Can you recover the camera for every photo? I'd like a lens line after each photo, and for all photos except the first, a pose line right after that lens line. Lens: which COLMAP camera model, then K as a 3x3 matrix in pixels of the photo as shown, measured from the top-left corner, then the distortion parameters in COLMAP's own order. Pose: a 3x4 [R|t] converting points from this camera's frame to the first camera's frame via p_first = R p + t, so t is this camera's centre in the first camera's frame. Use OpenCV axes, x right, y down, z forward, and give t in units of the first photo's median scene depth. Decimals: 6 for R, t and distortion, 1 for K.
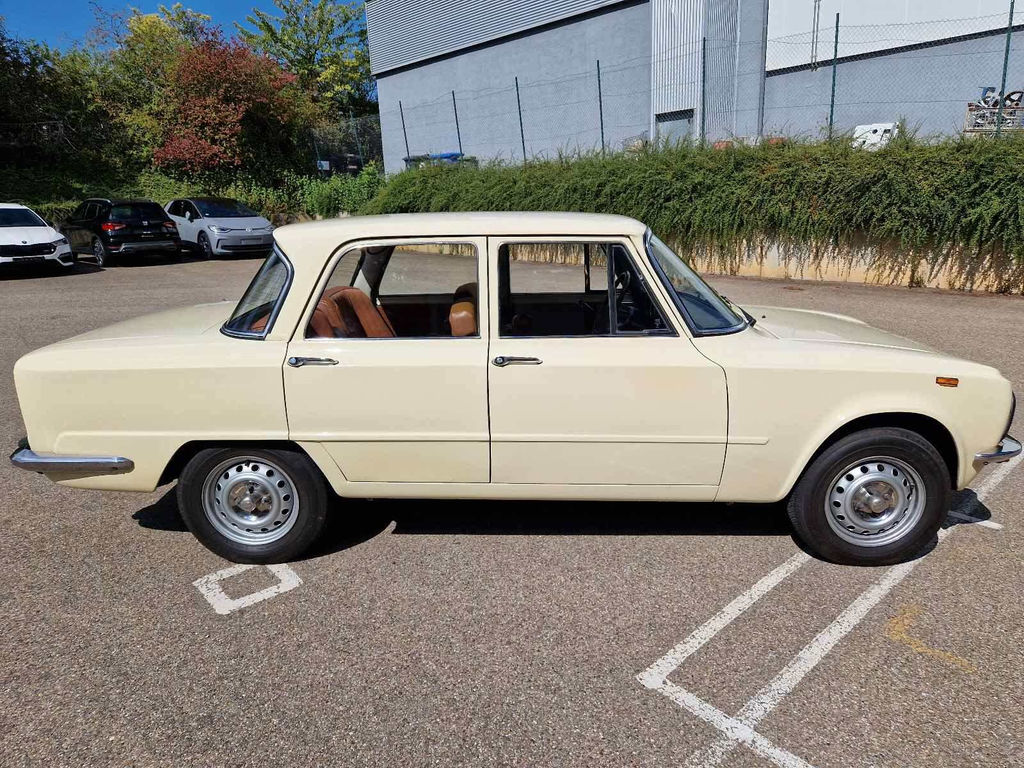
lens RADIAL K [[682.9, 0, 529.2], [0, 682.9, 381.4], [0, 0, 1]] dist [0.085632, -0.086547]
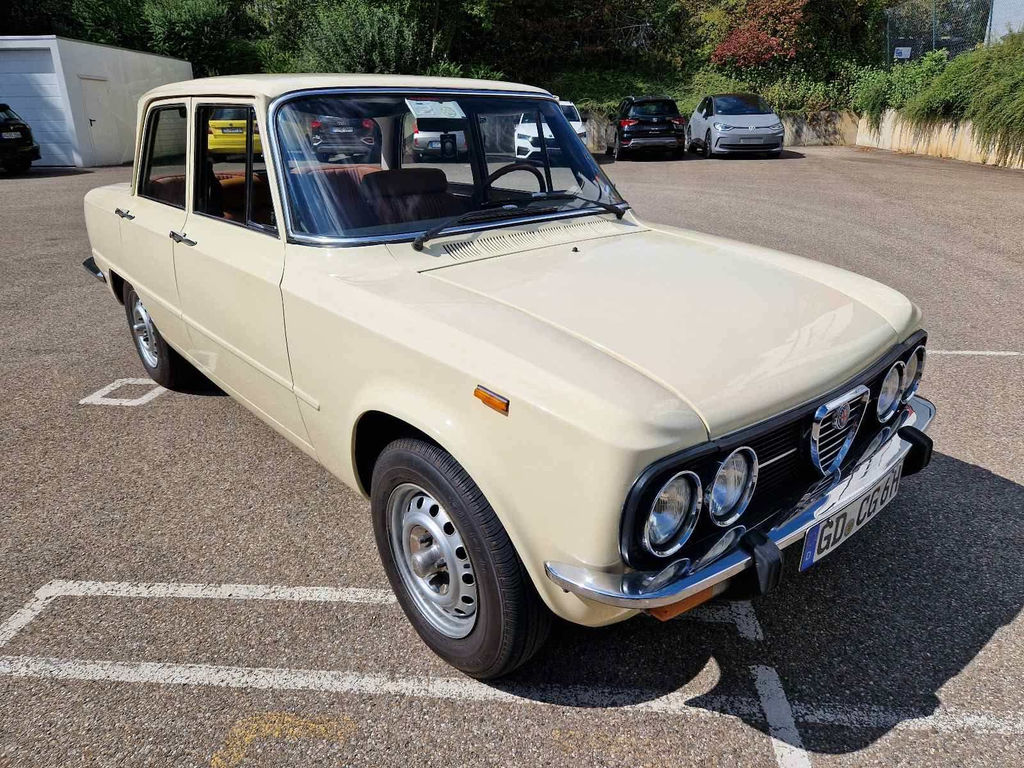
lens RADIAL K [[682.9, 0, 529.2], [0, 682.9, 381.4], [0, 0, 1]] dist [0.085632, -0.086547]
pose [[0.671359, 0.276739, -0.687527, 0.215661], [-0.187399, 0.960912, 0.203789, -0.026924], [0.717049, -0.007973, 0.696977, 0.149814]]
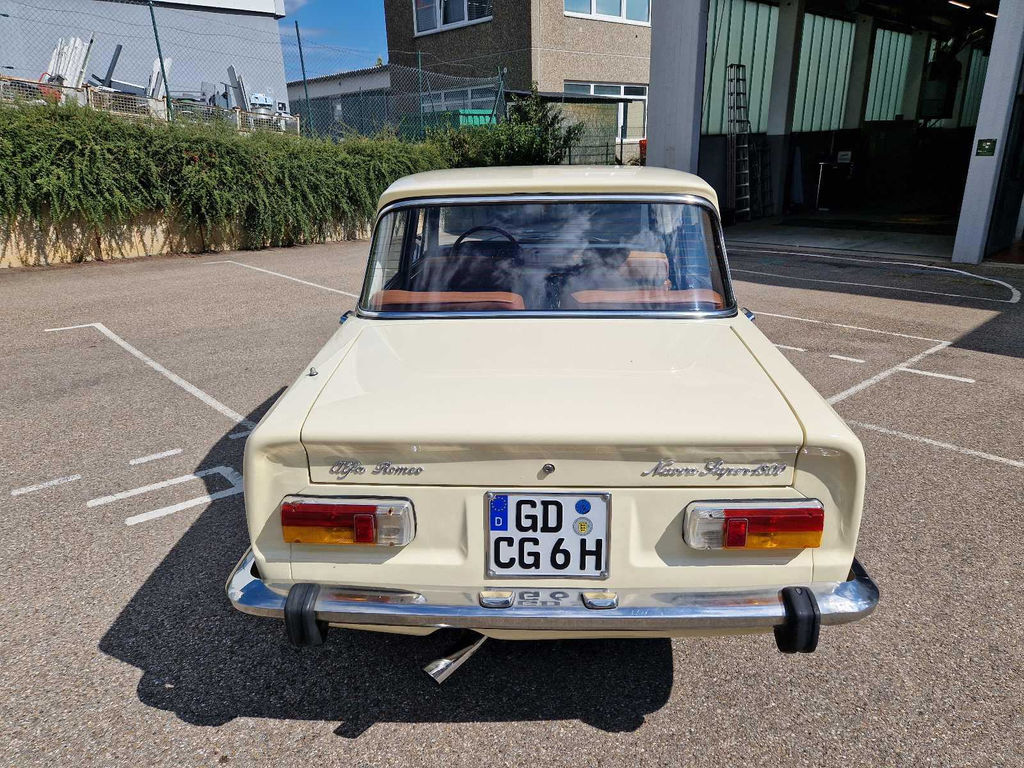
lens RADIAL K [[677.0, 0, 520.0], [0, 677.0, 382.0], [0, 0, 1]] dist [0.053058, -0.042097]
pose [[0.025841, -0.293435, 0.955630, -0.281718], [0.261098, 0.924748, 0.276892, -0.064147], [-0.964966, 0.242358, 0.100512, 0.271023]]
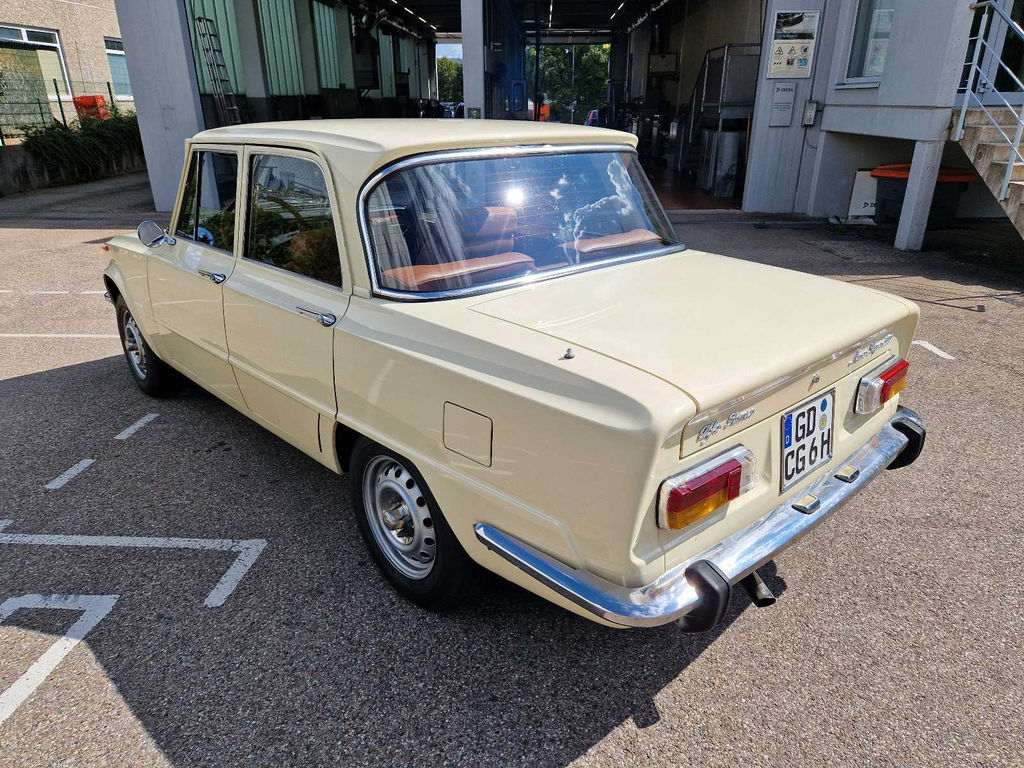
lens RADIAL K [[677.0, 0, 520.0], [0, 677.0, 382.0], [0, 0, 1]] dist [0.053058, -0.042097]
pose [[-0.674298, -0.244809, 0.696700, -0.225845], [0.201109, 0.846913, 0.492233, -0.095813], [-0.710548, 0.472024, -0.521838, 0.400362]]
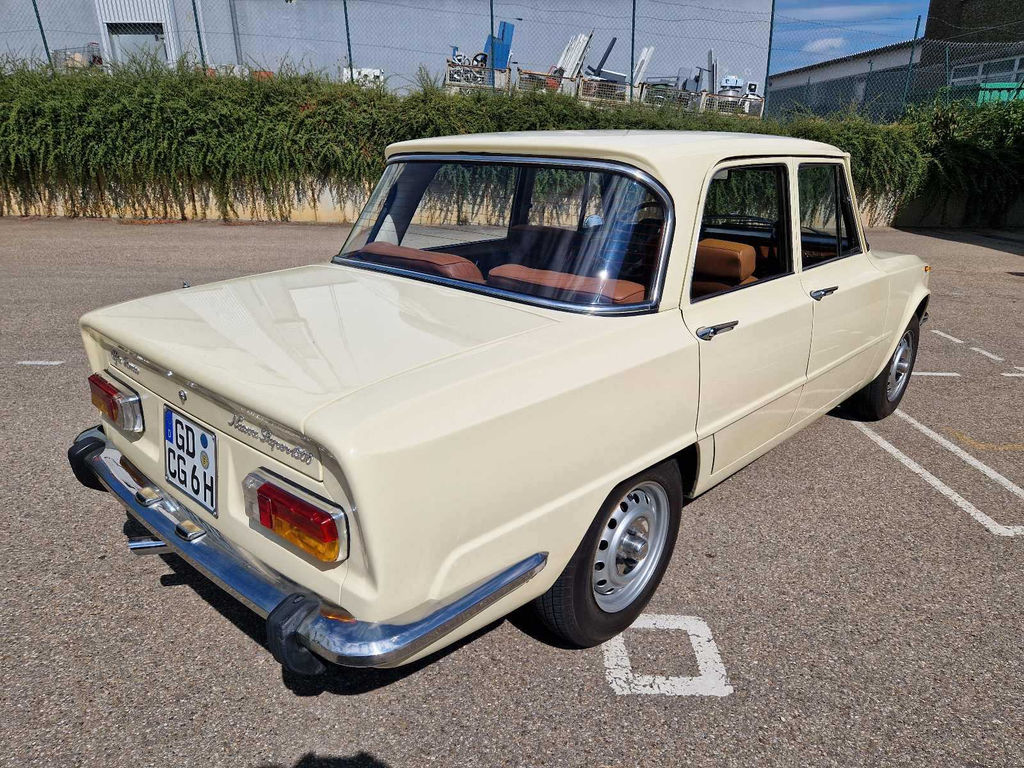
lens RADIAL K [[674.8, 0, 528.5], [0, 674.8, 390.2], [0, 0, 1]] dist [0.092917, -0.085475]
pose [[0.665316, -0.225734, 0.711617, -0.217997], [0.163601, 0.974107, 0.156043, -0.024706], [-0.728416, 0.012603, 0.685020, 0.142505]]
